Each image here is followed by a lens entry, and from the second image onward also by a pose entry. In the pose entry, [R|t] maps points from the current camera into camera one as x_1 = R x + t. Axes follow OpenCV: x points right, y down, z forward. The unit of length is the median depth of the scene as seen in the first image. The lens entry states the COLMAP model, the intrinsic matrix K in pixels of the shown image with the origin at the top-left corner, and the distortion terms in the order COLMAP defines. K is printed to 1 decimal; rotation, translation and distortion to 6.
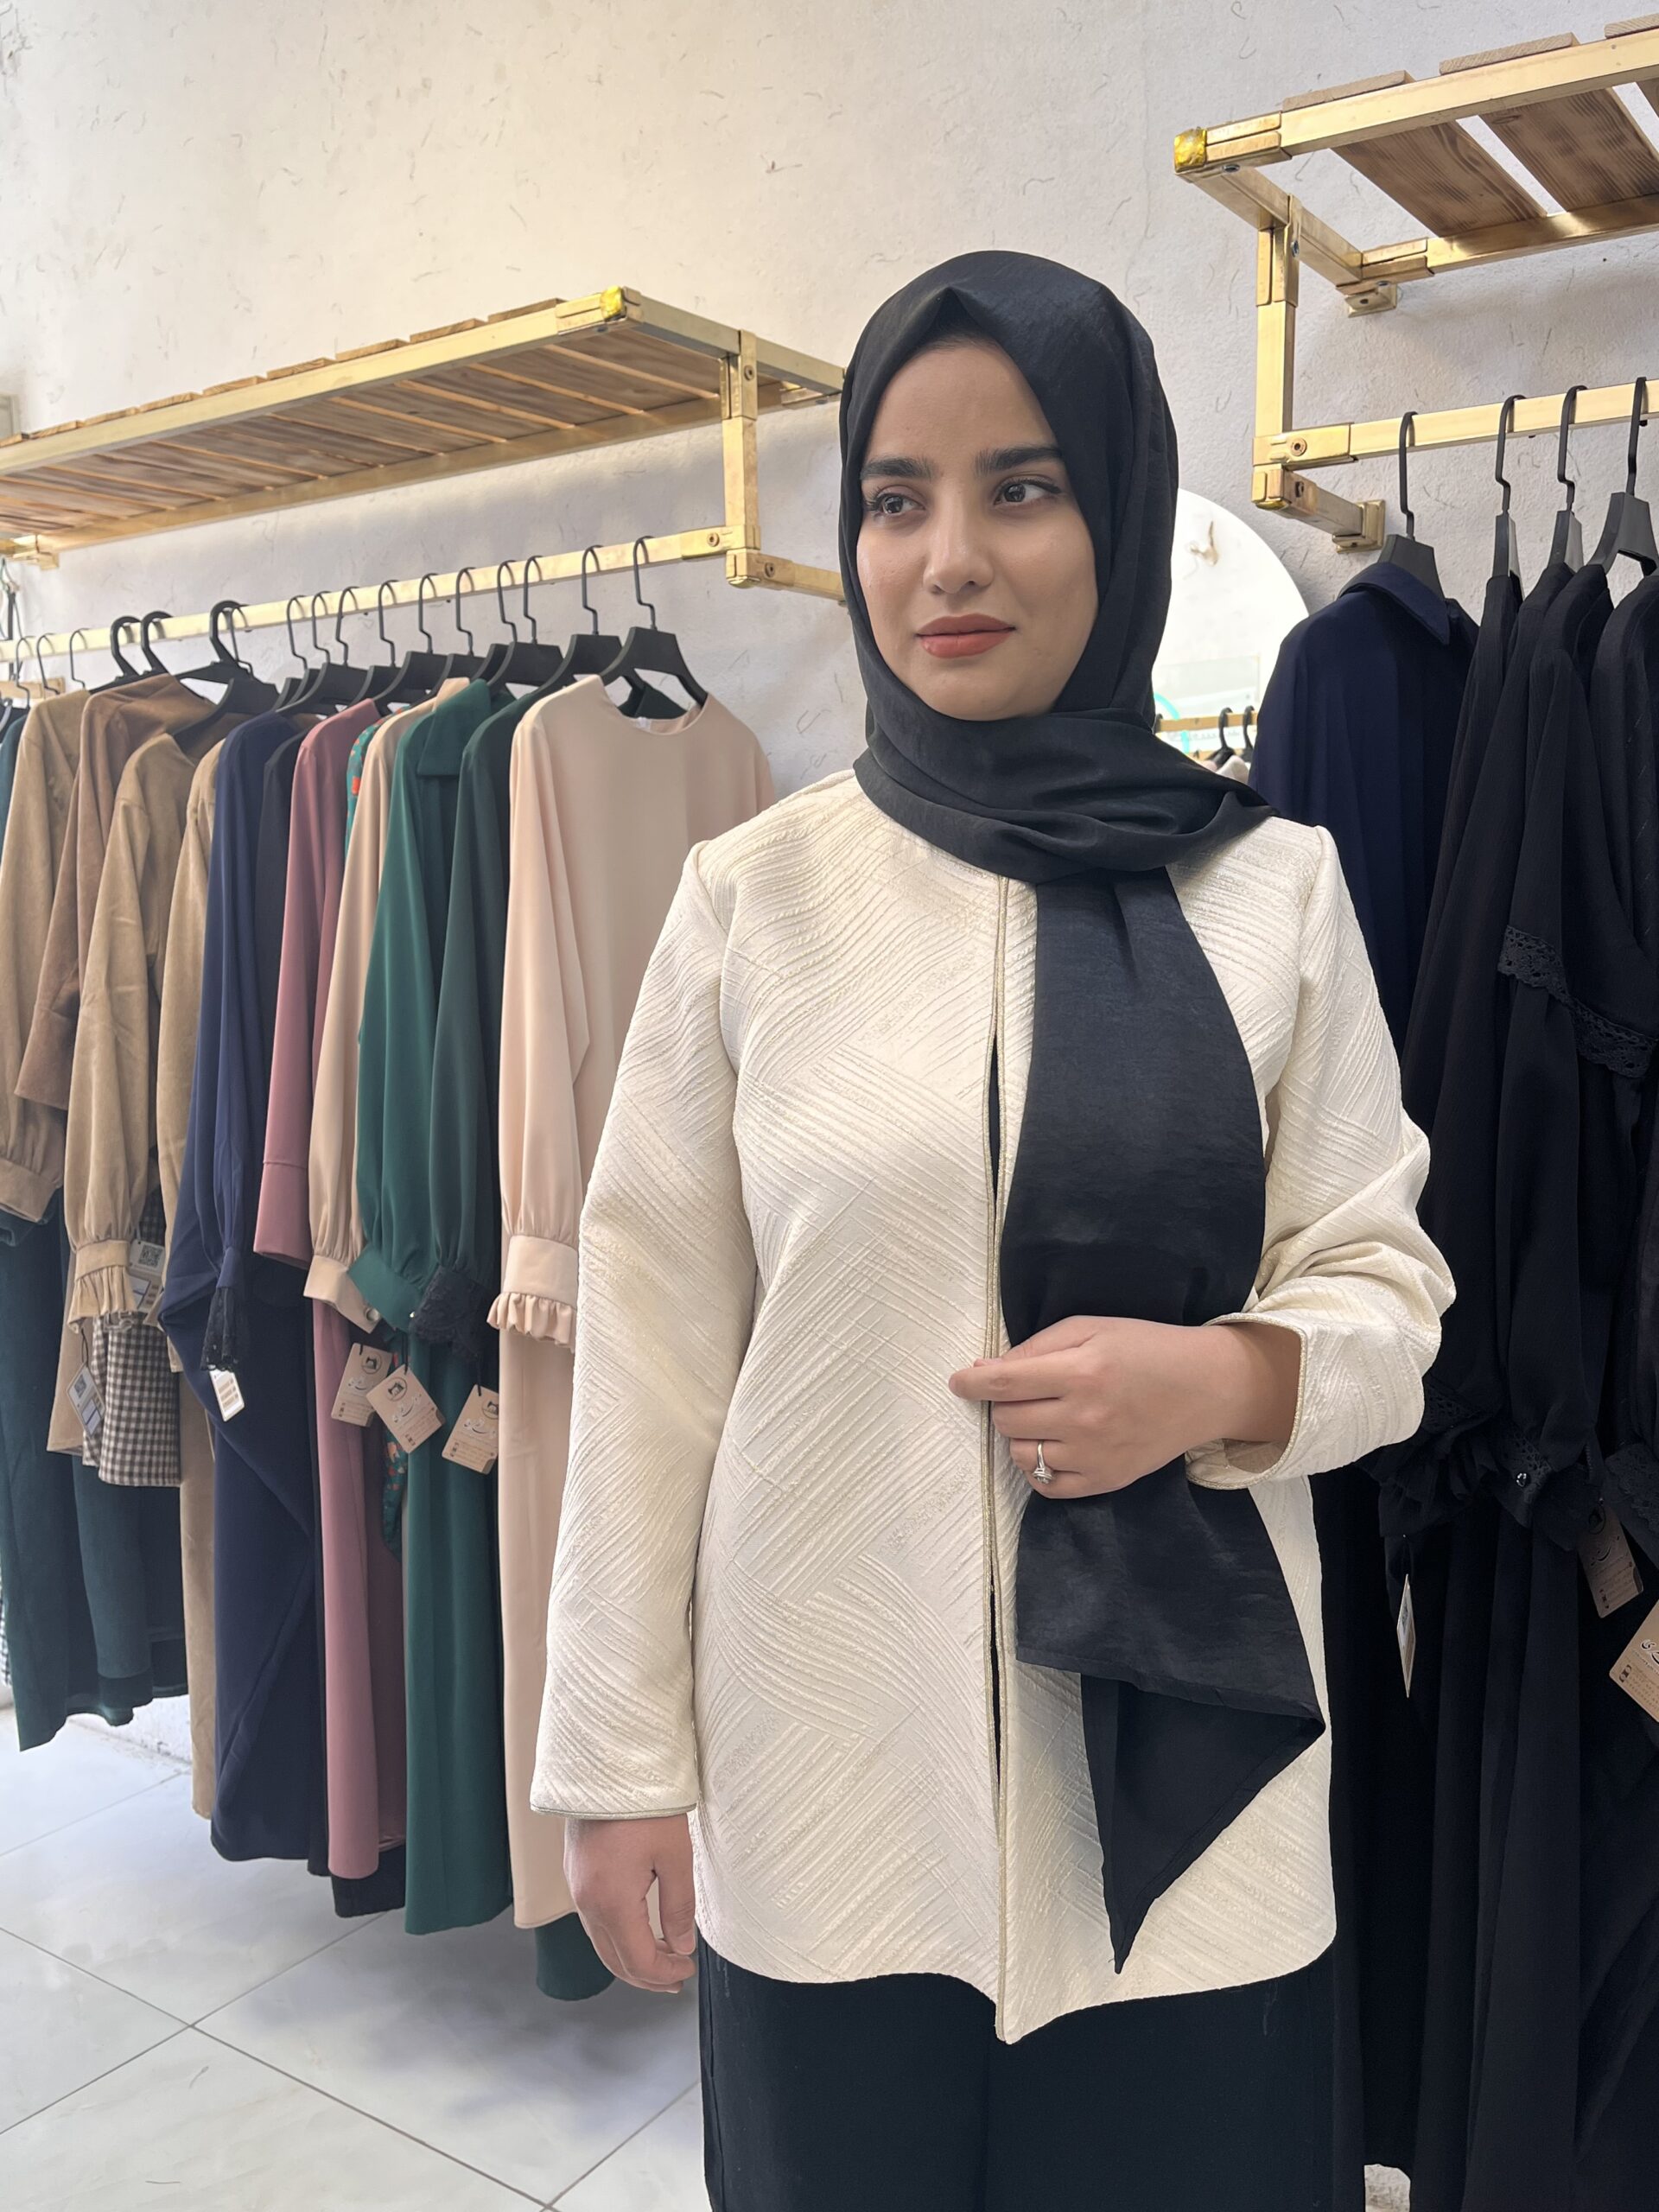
lens RADIAL K [[1915.5, 0, 834.4], [0, 1915.5, 1118.4], [0, 0, 1]] dist [0.052395, -0.065285]
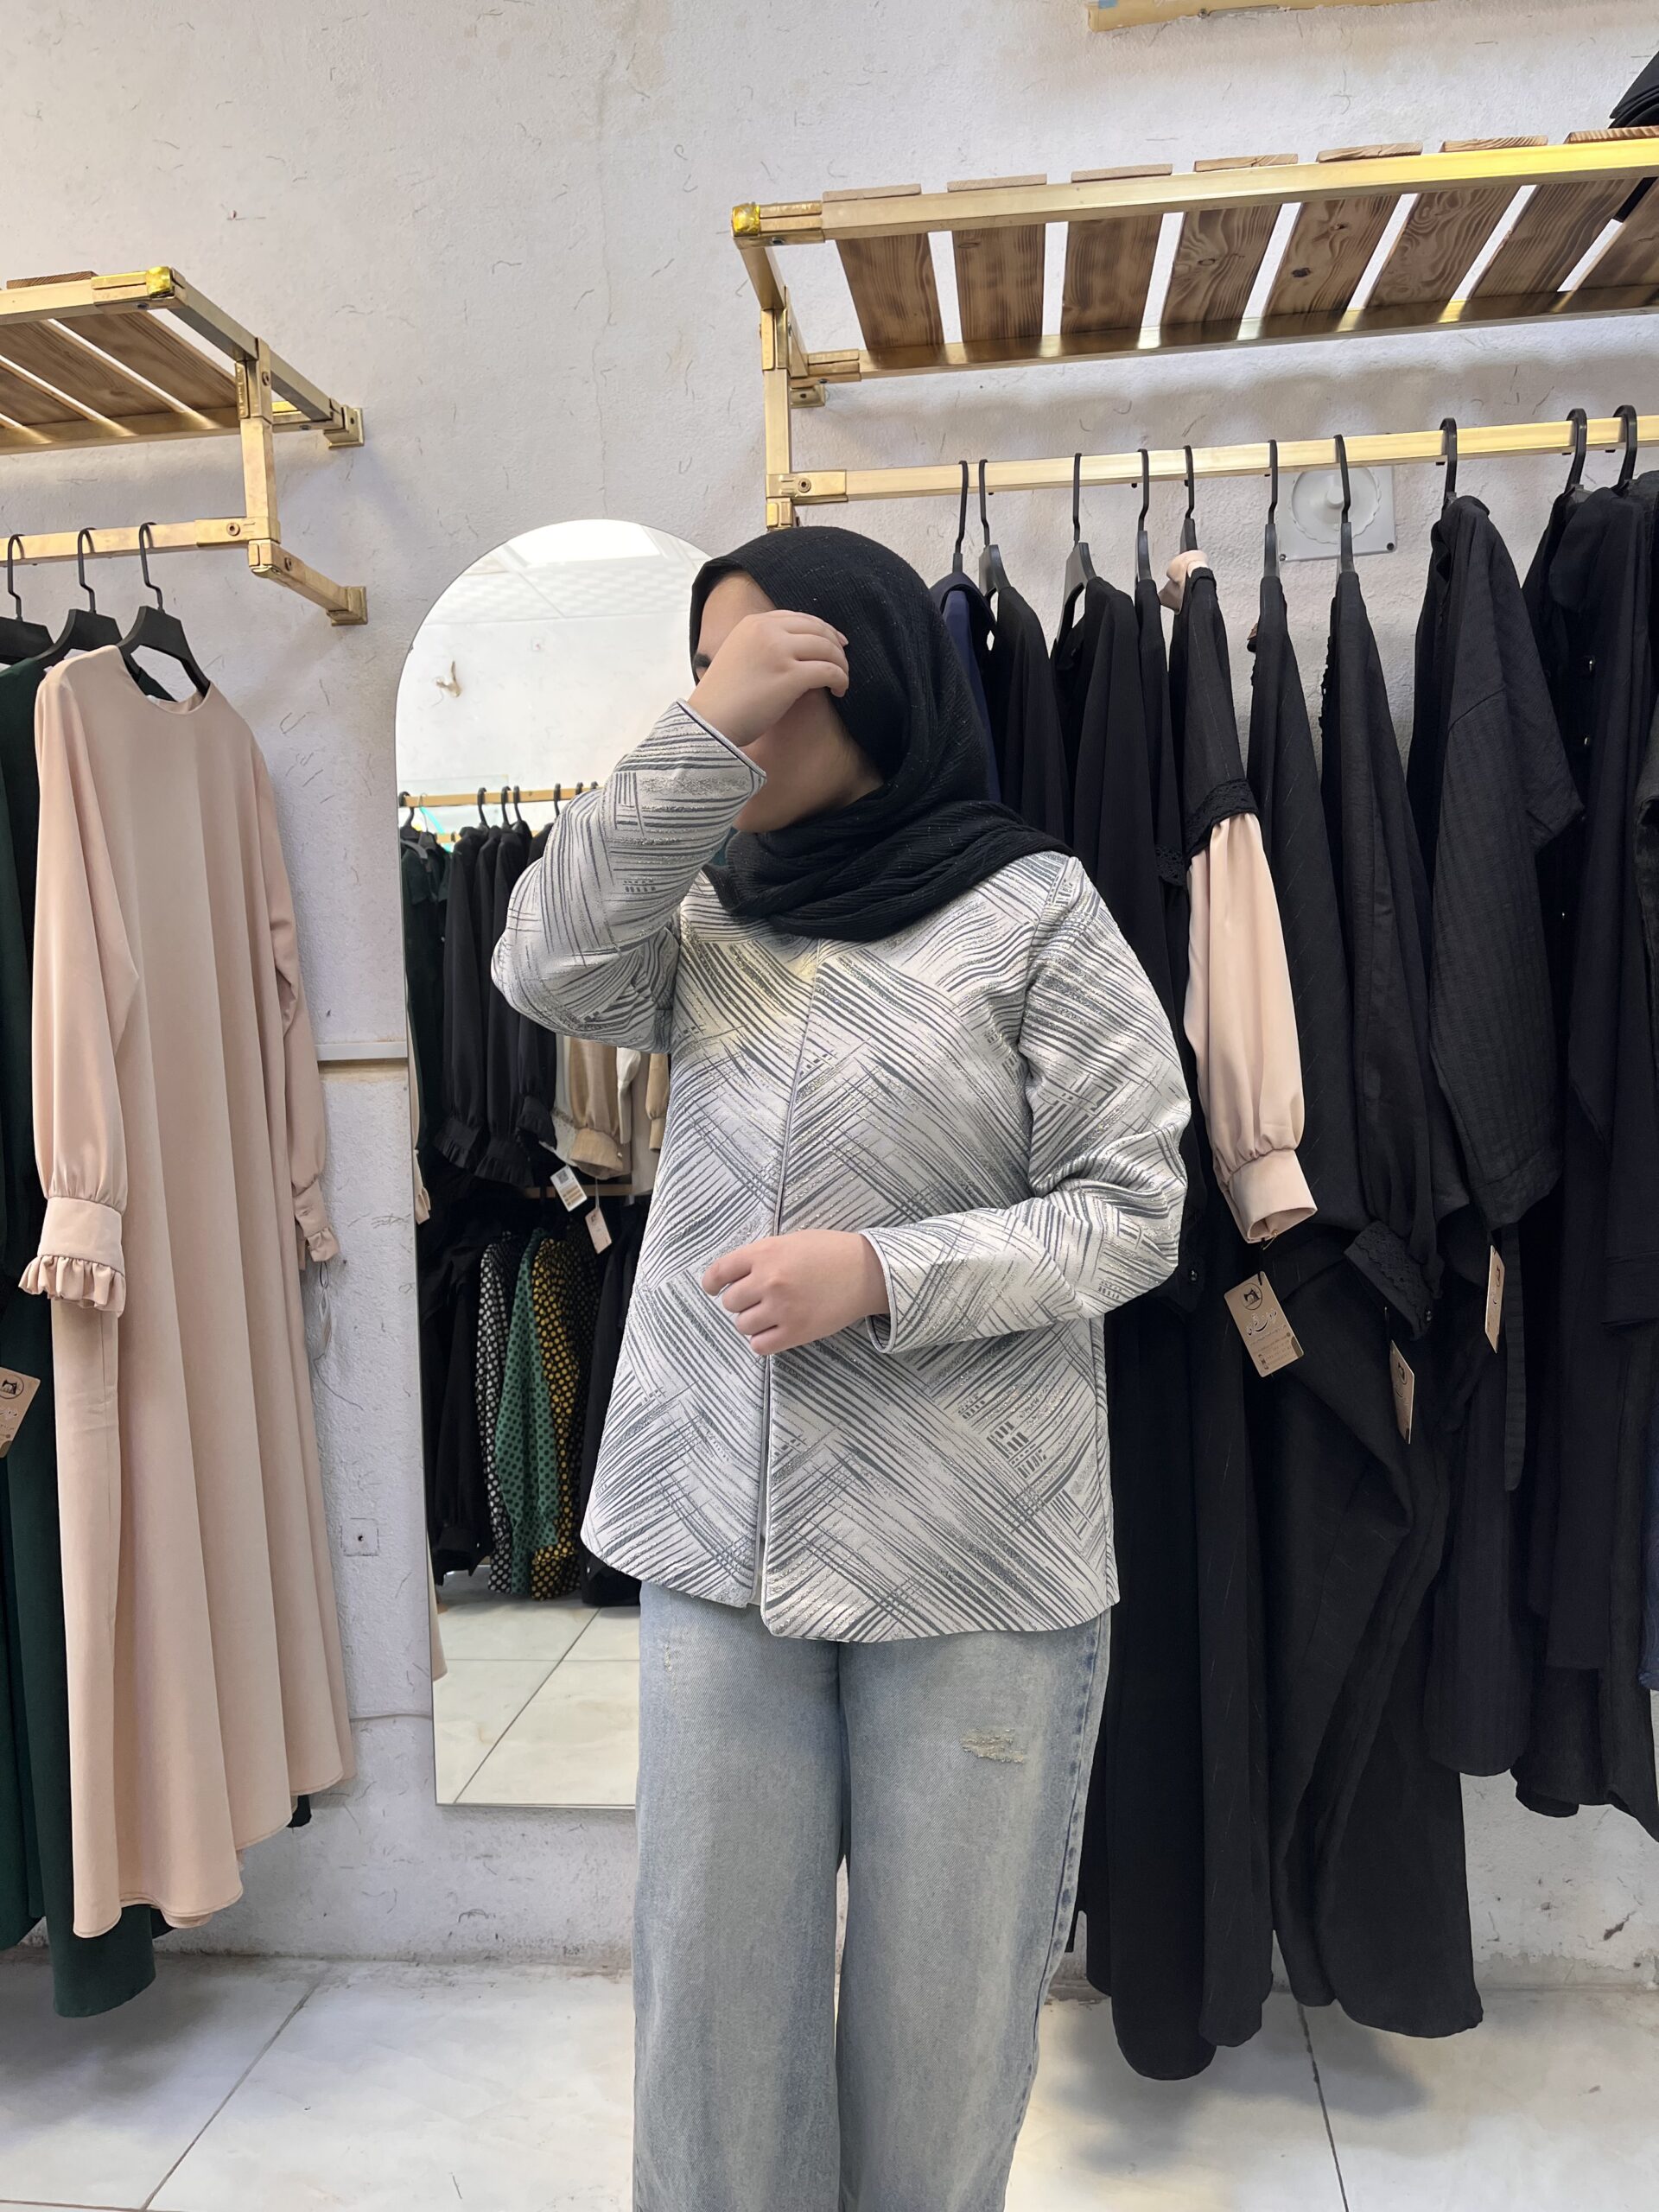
lens RADIAL K [[1683.5, 0, 871.2], [0, 1683.5, 1088.2], [0, 0, 1]] dist [0.062063, -0.080565]
pose [[0.886748, -0.037548, 0.460726, -0.186142], [0.074735, 0.995228, -0.062732, 0.085783], [-0.456172, 0.090060, 0.885323, 0.040318]]
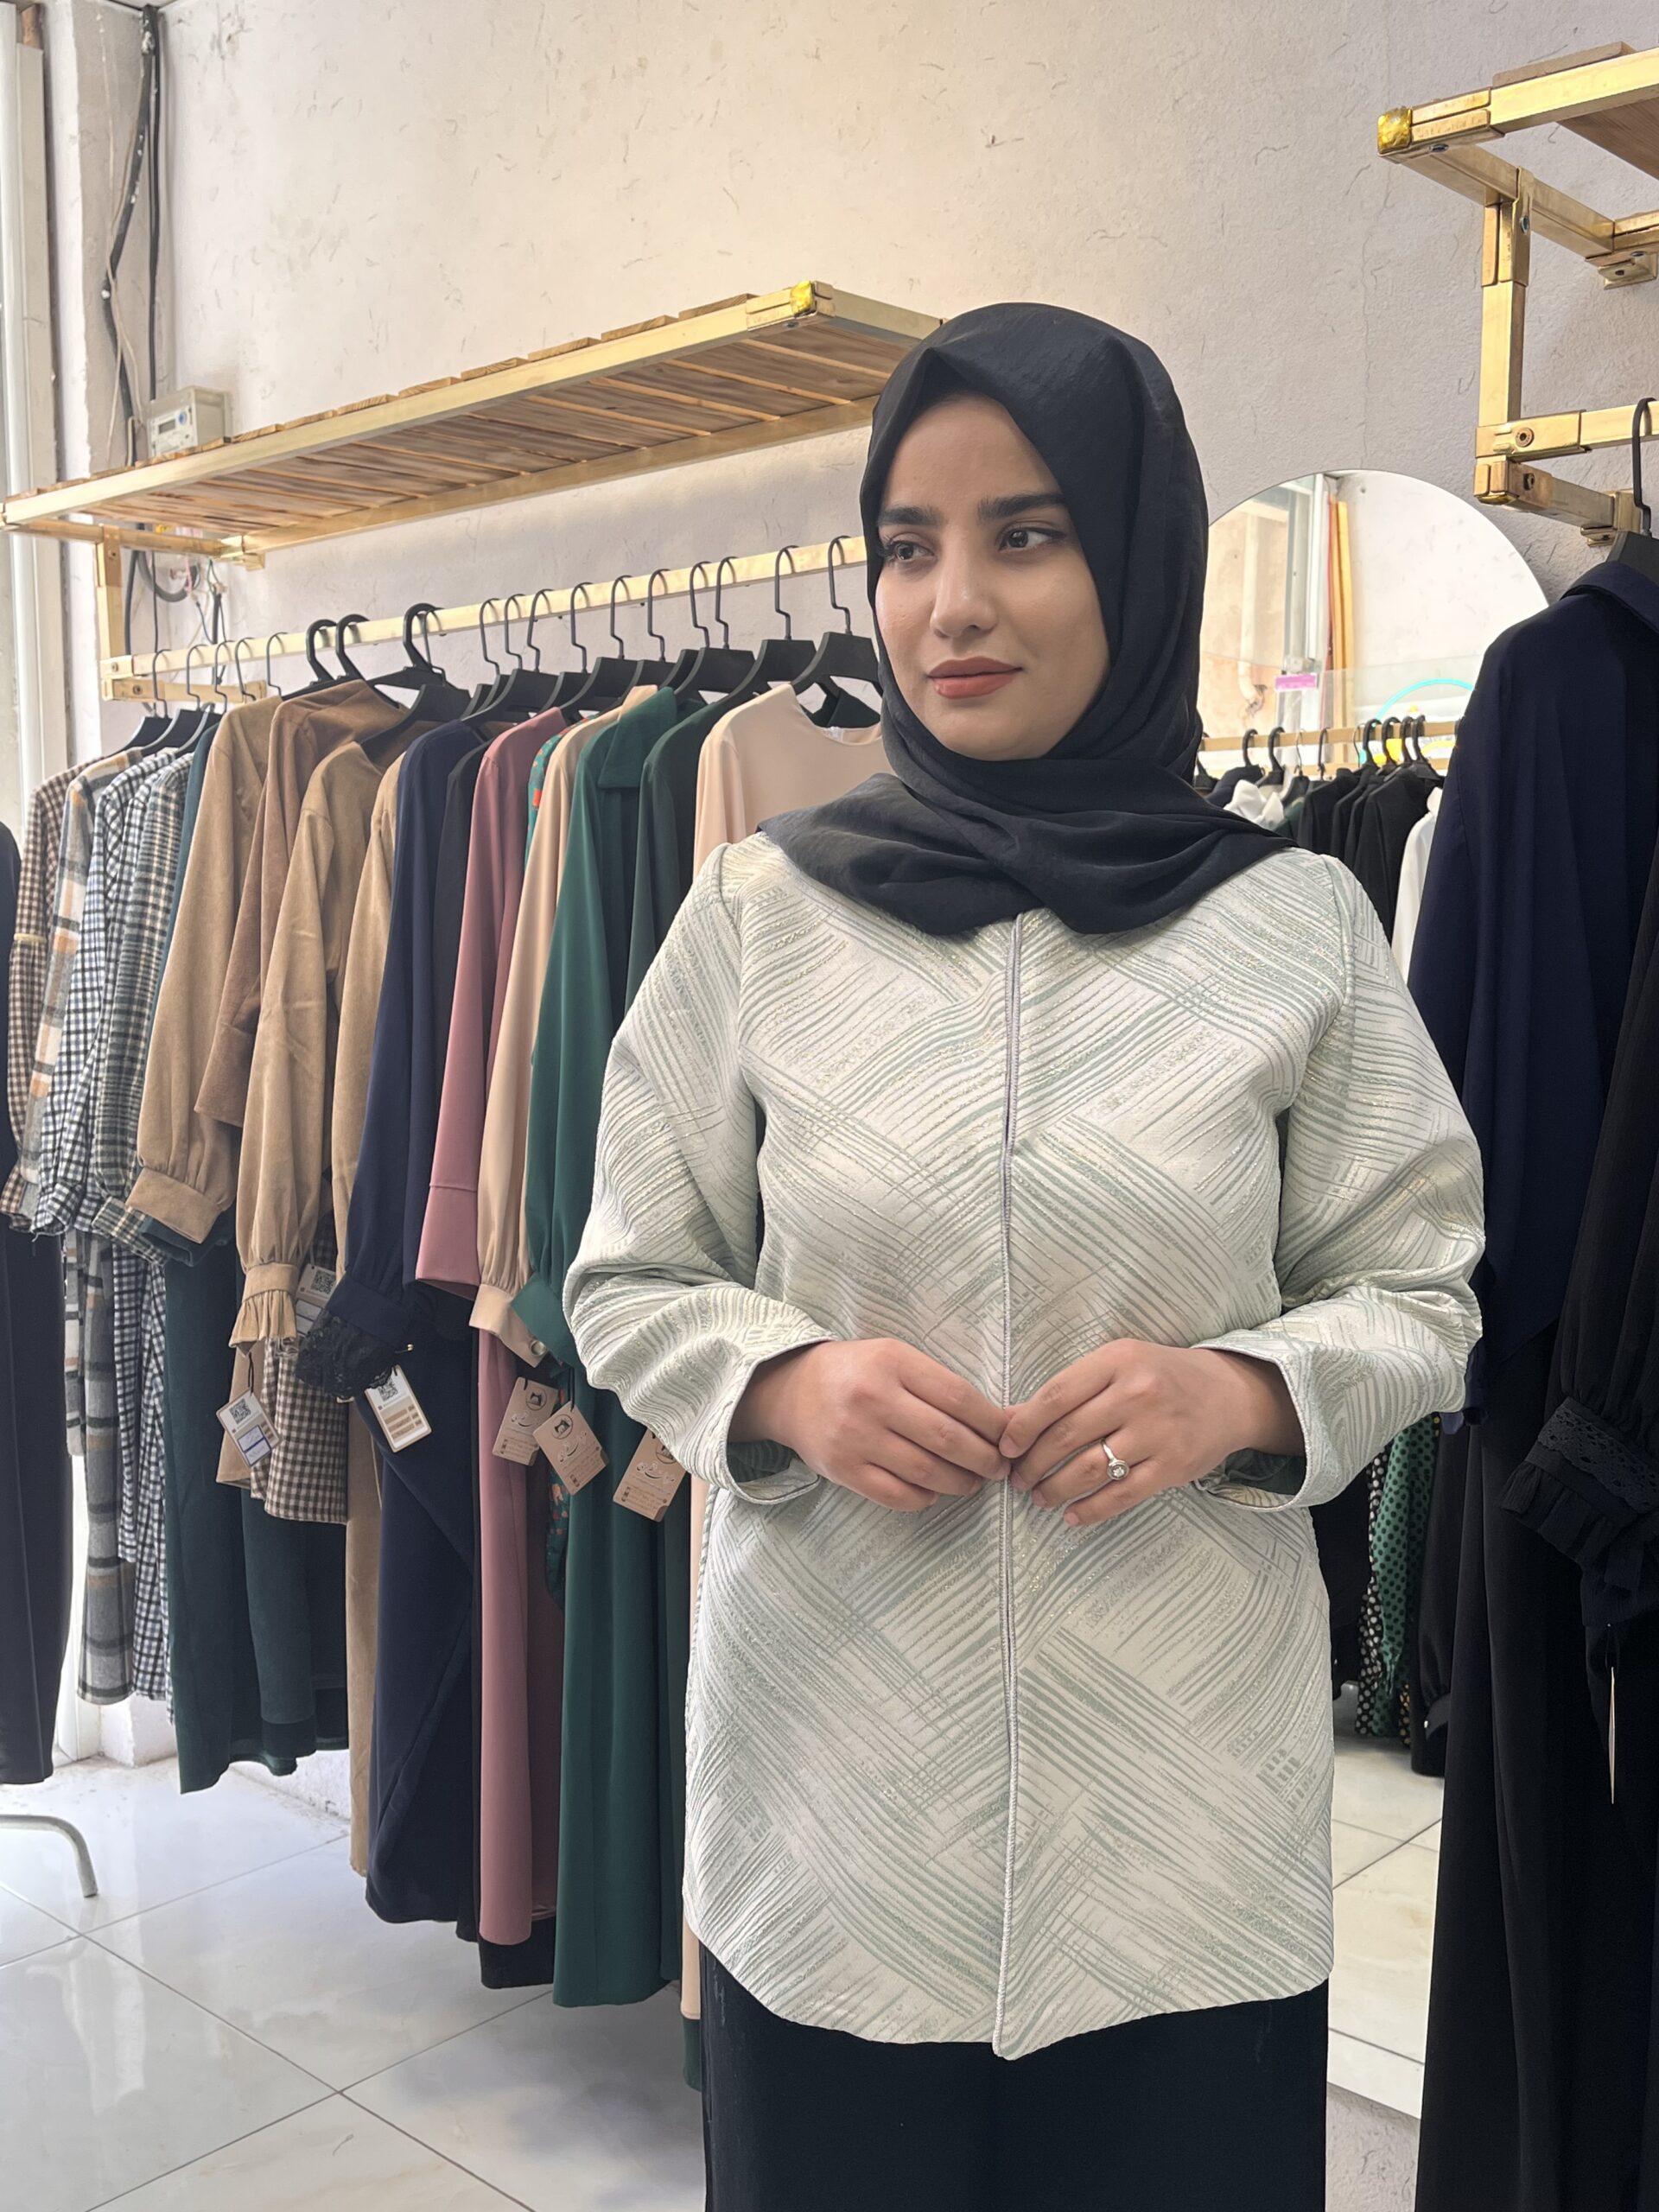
lens RADIAL K [[2196.5, 0, 833.7], [0, 2196.5, 1124.6], [0, 0, 1]] dist [0.024986, 0.000000]
pose [[0.990624, 0.024789, -0.134348, 0.050333], [-0.027647, 0.999429, -0.019448, 0.008097], [0.133789, 0.022980, 0.990743, -0.065301]]
